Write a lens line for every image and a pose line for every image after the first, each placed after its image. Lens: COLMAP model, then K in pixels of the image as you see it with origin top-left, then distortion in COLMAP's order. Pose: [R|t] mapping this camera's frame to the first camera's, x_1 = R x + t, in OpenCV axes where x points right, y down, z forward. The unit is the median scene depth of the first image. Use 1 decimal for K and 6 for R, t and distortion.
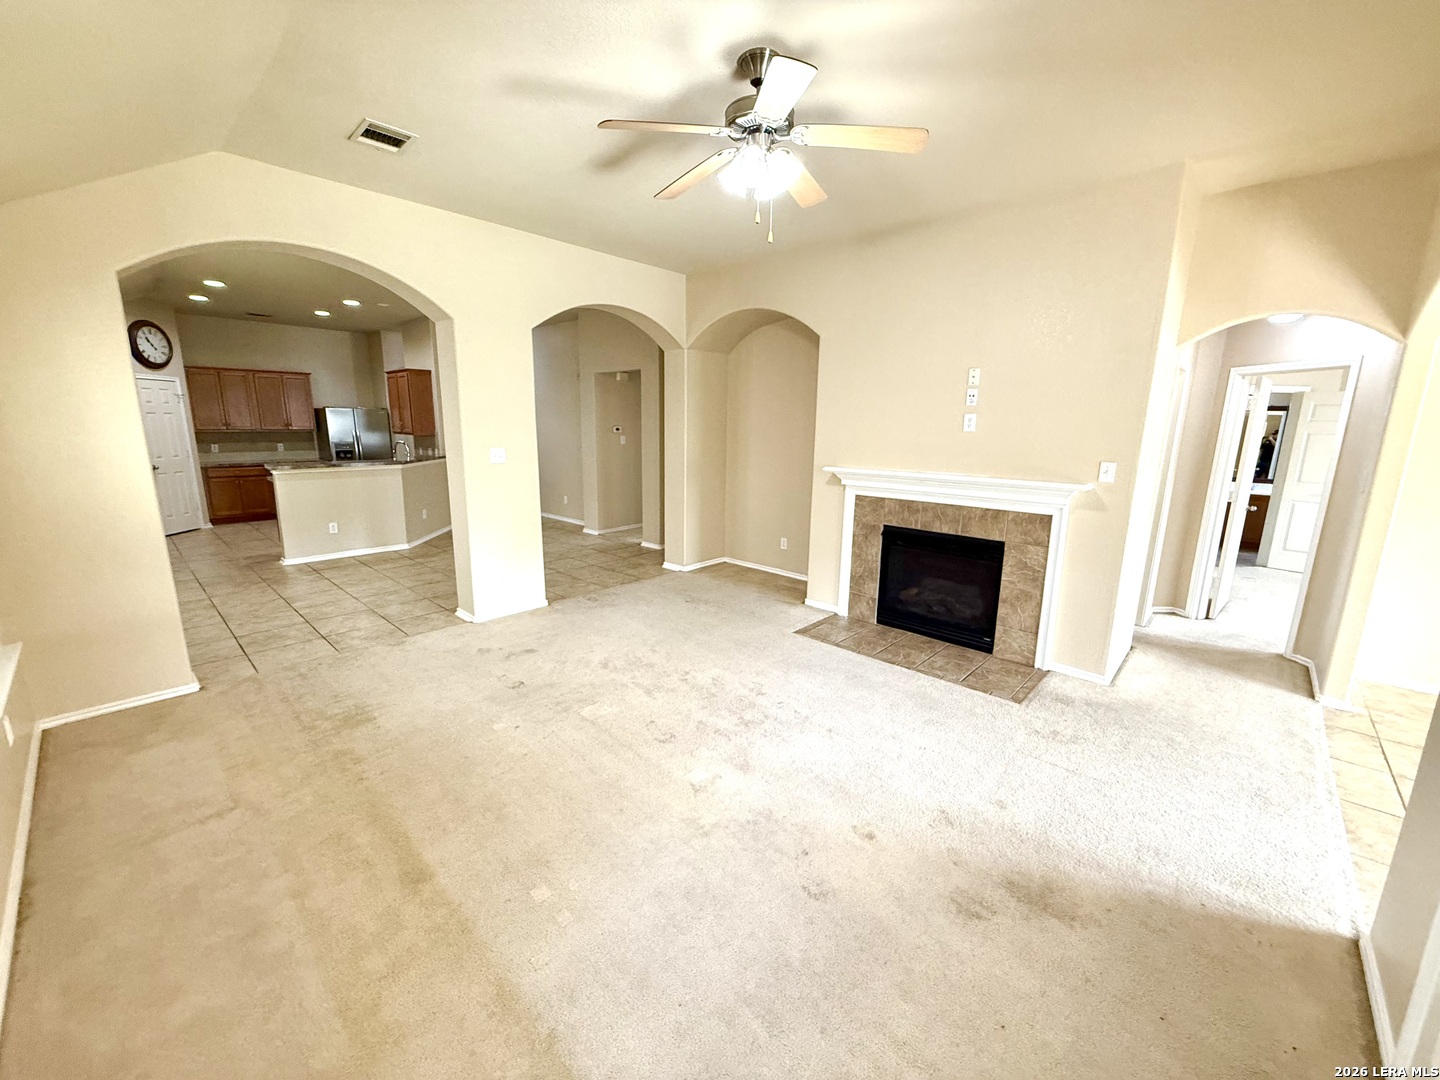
lens RADIAL K [[572.0, 0, 716.1], [0, 572.0, 538.1], [0, 0, 1]] dist [0.001174, -0.000476]
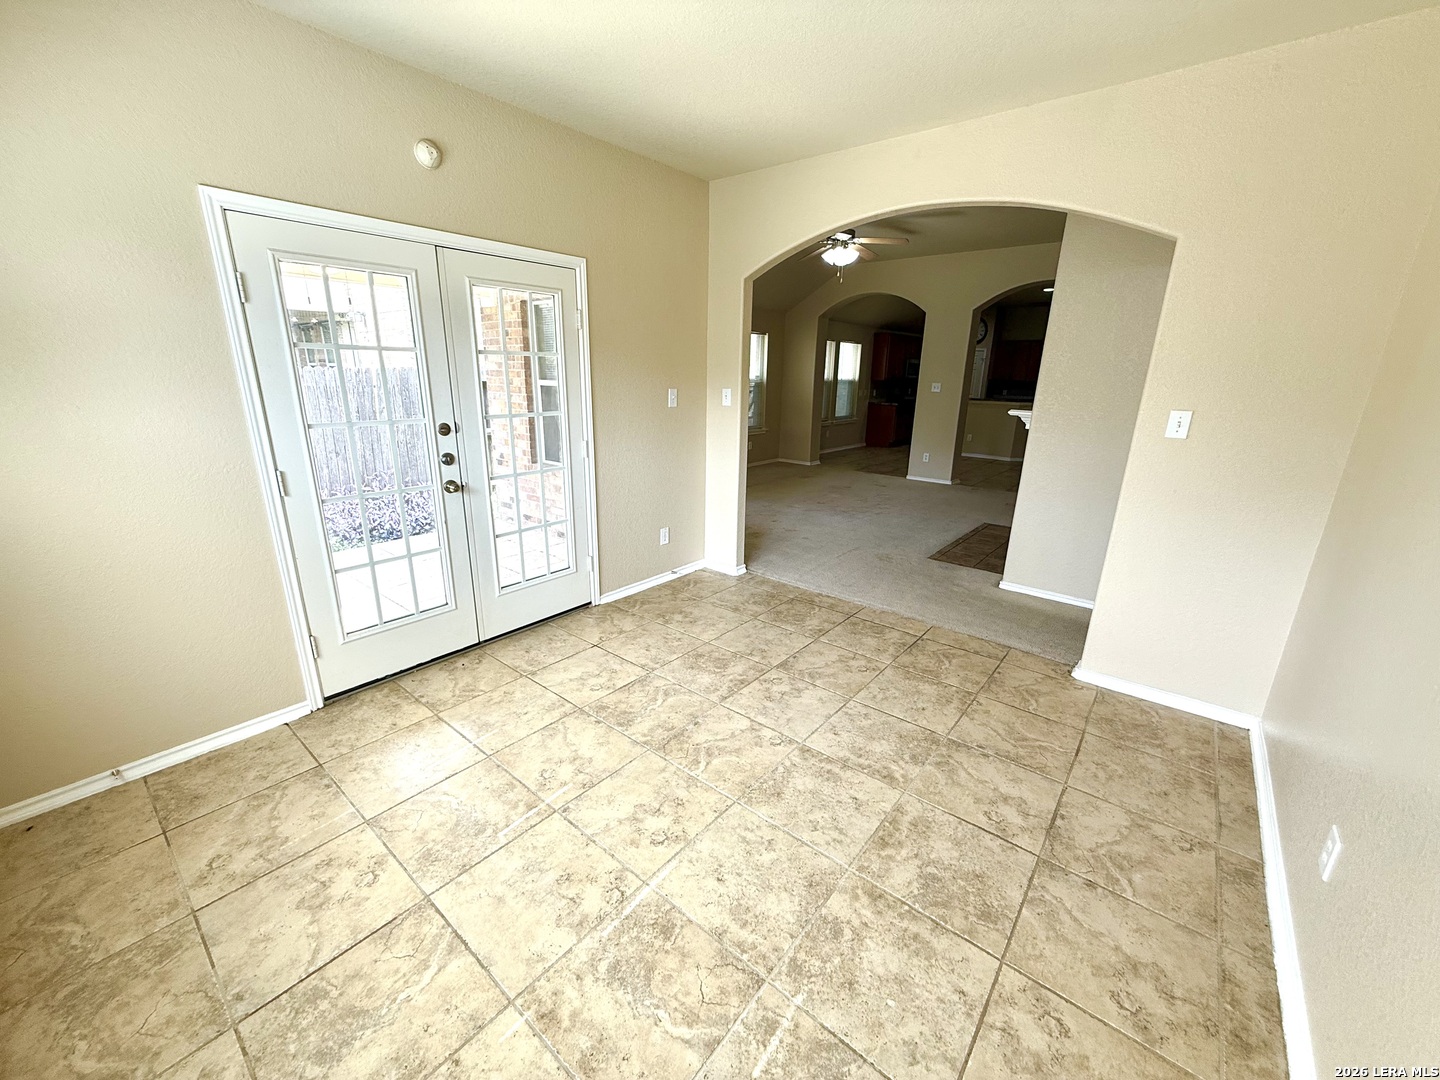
lens RADIAL K [[572.0, 0, 715.6], [0, 572.0, 539.2], [0, 0, 1]] dist [0.001174, -0.000476]
pose [[0.059213, 0.272138, -0.960435, 1.440901], [-0.216331, 0.942757, 0.253792, -0.003682], [0.974523, 0.192744, 0.114695, 0.236991]]
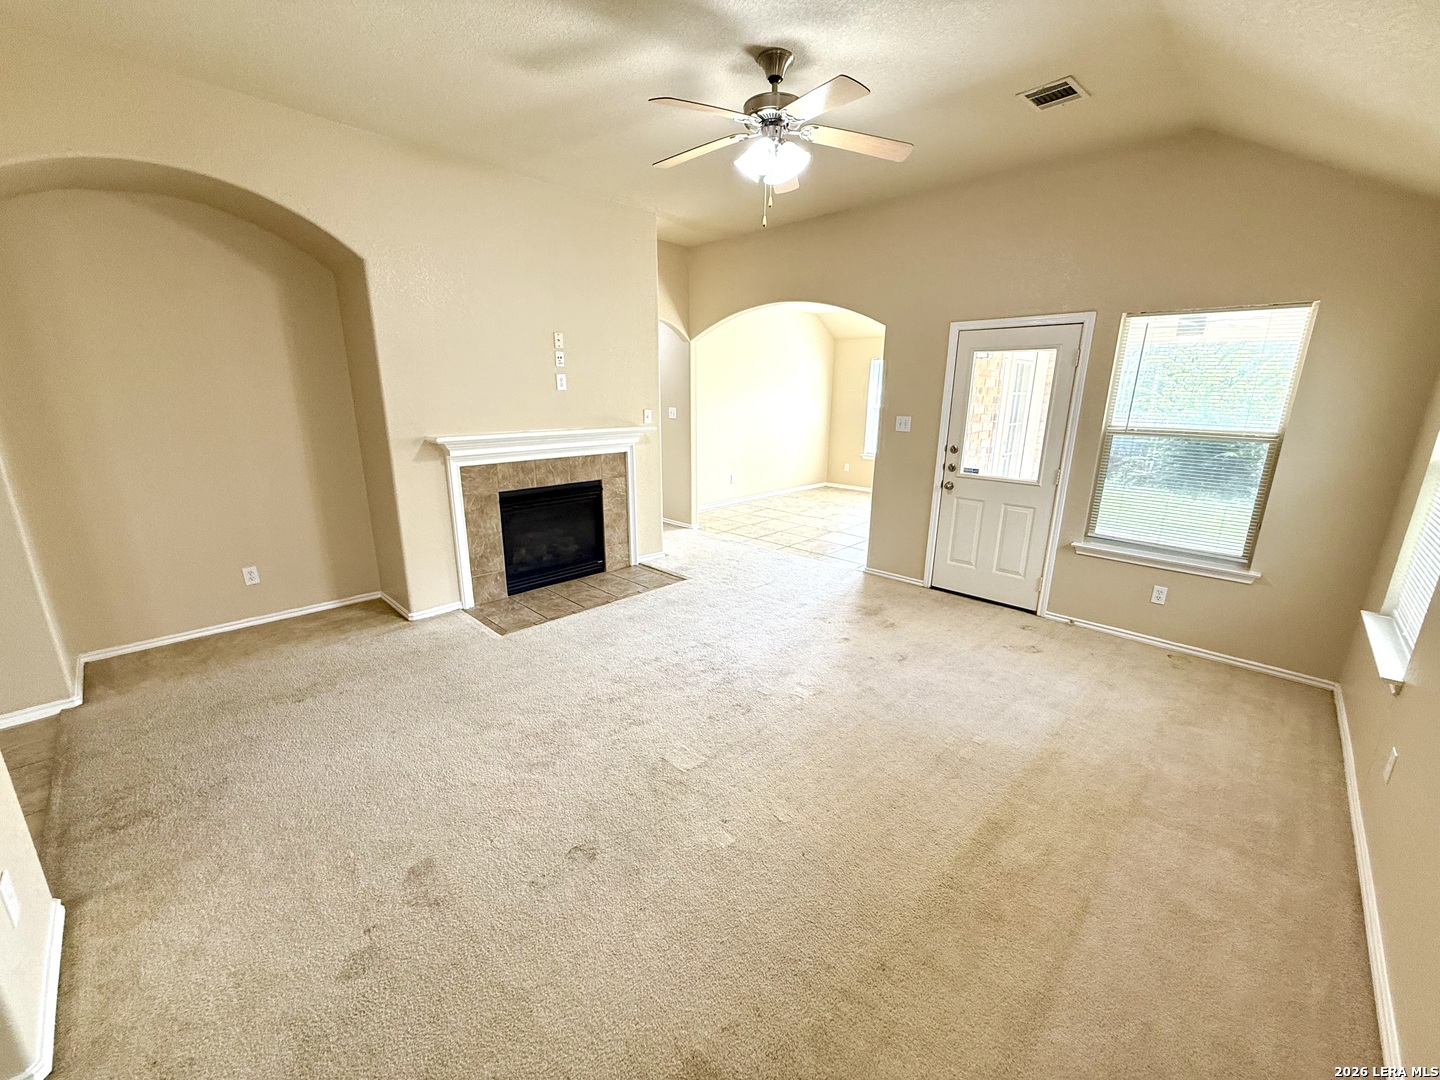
lens RADIAL K [[572.0, 0, 720.4], [0, 572.0, 538.4], [0, 0, 1]] dist [0.001174, -0.000476]
pose [[0.022198, -0.269010, 0.962882, -0.648067], [0.189506, 0.946790, 0.260145, -0.132030], [-0.981629, 0.176697, 0.071996, 0.611577]]
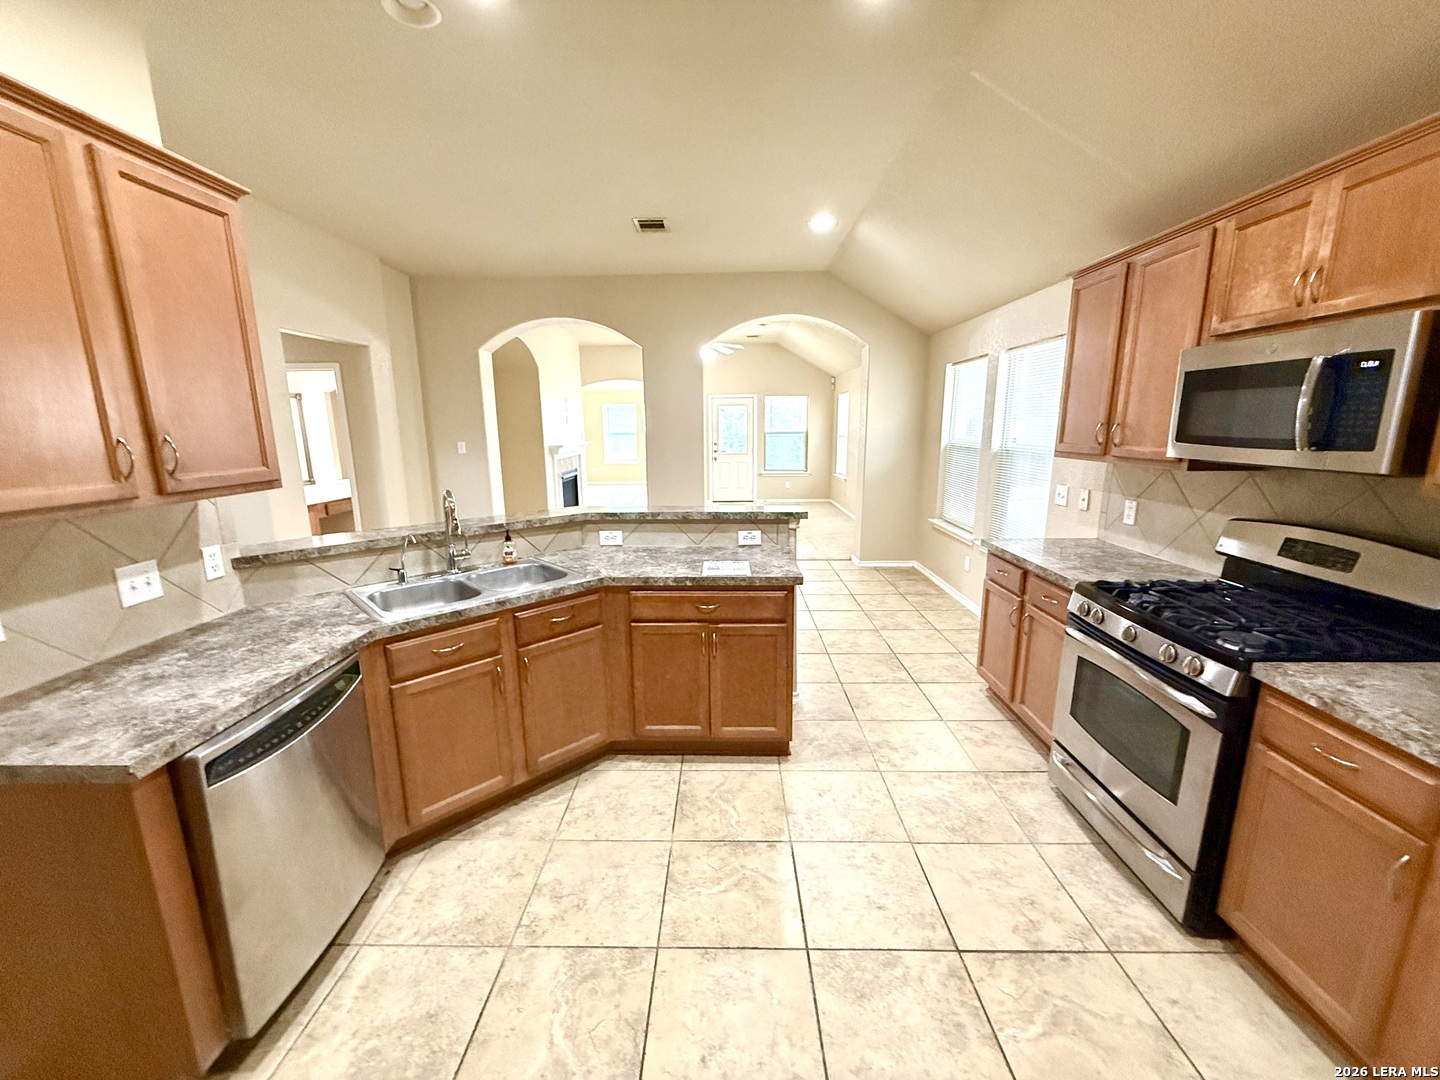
lens RADIAL K [[572.0, 0, 720.3], [0, 572.0, 539.3], [0, 0, 1]] dist [0.001174, -0.000476]
pose [[-0.673919, -0.154331, 0.722506, -1.550872], [0.148058, 0.929888, 0.336731, -0.399812], [-0.723818, 0.333902, -0.603819, 1.920269]]
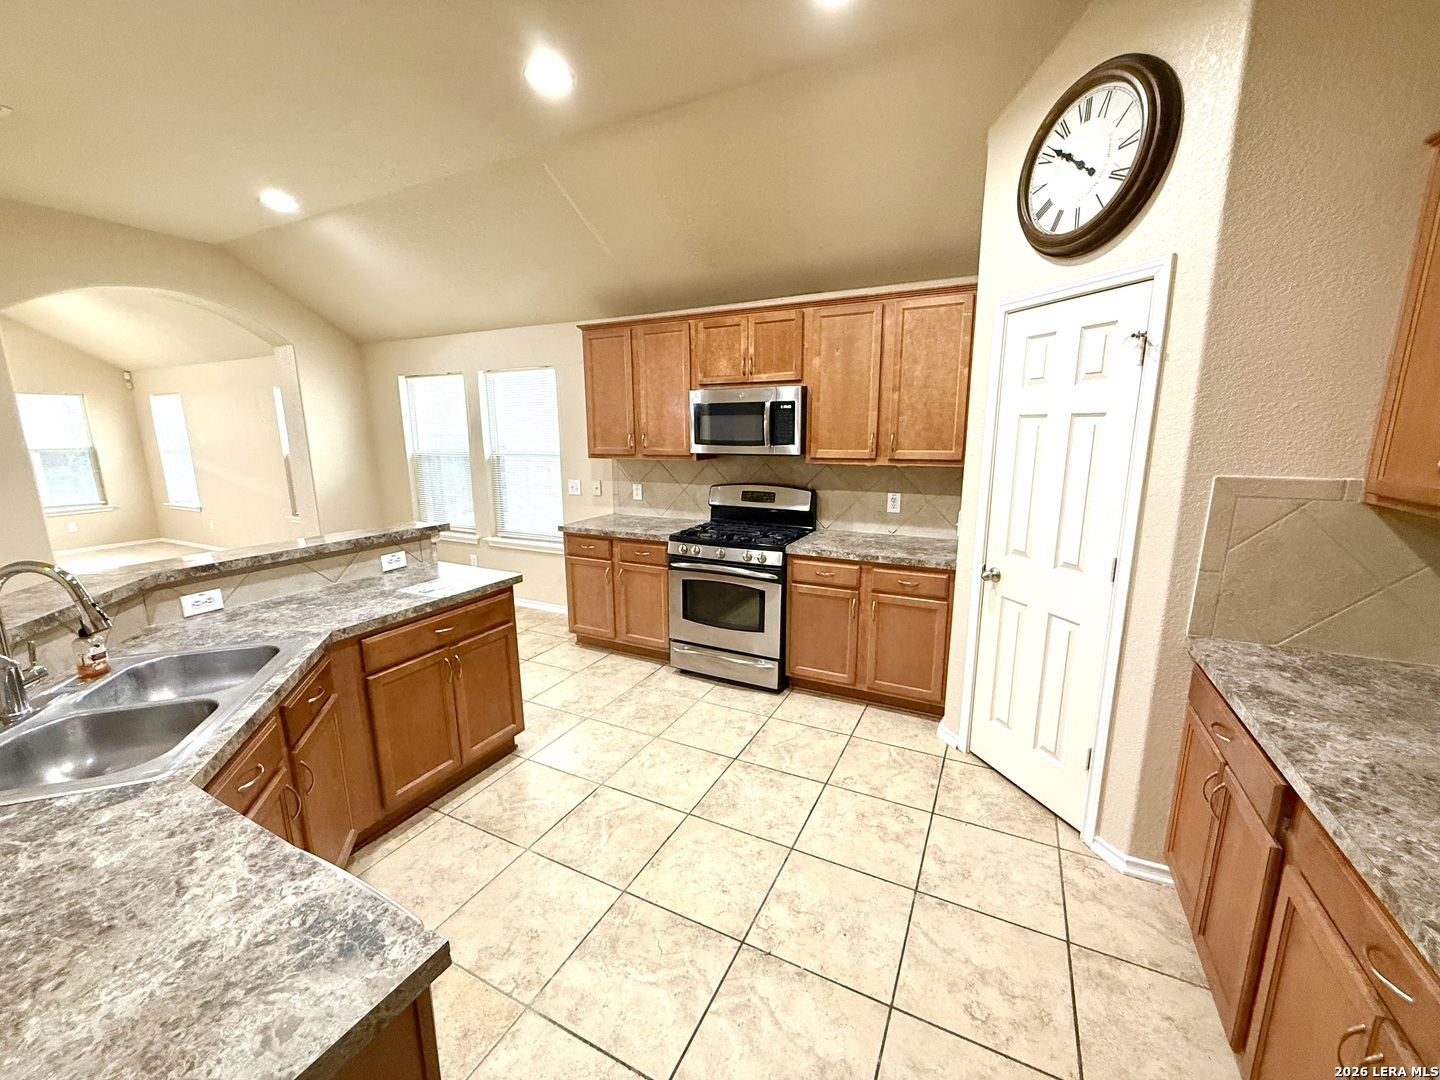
lens RADIAL K [[572.0, 0, 713.1], [0, 572.0, 540.0], [0, 0, 1]] dist [0.001174, -0.000476]
pose [[-0.961216, 0.049637, -0.271293, -1.238731], [-0.058583, 0.924477, 0.376710, -0.442932], [0.269503, 0.377993, -0.885714, 2.122176]]
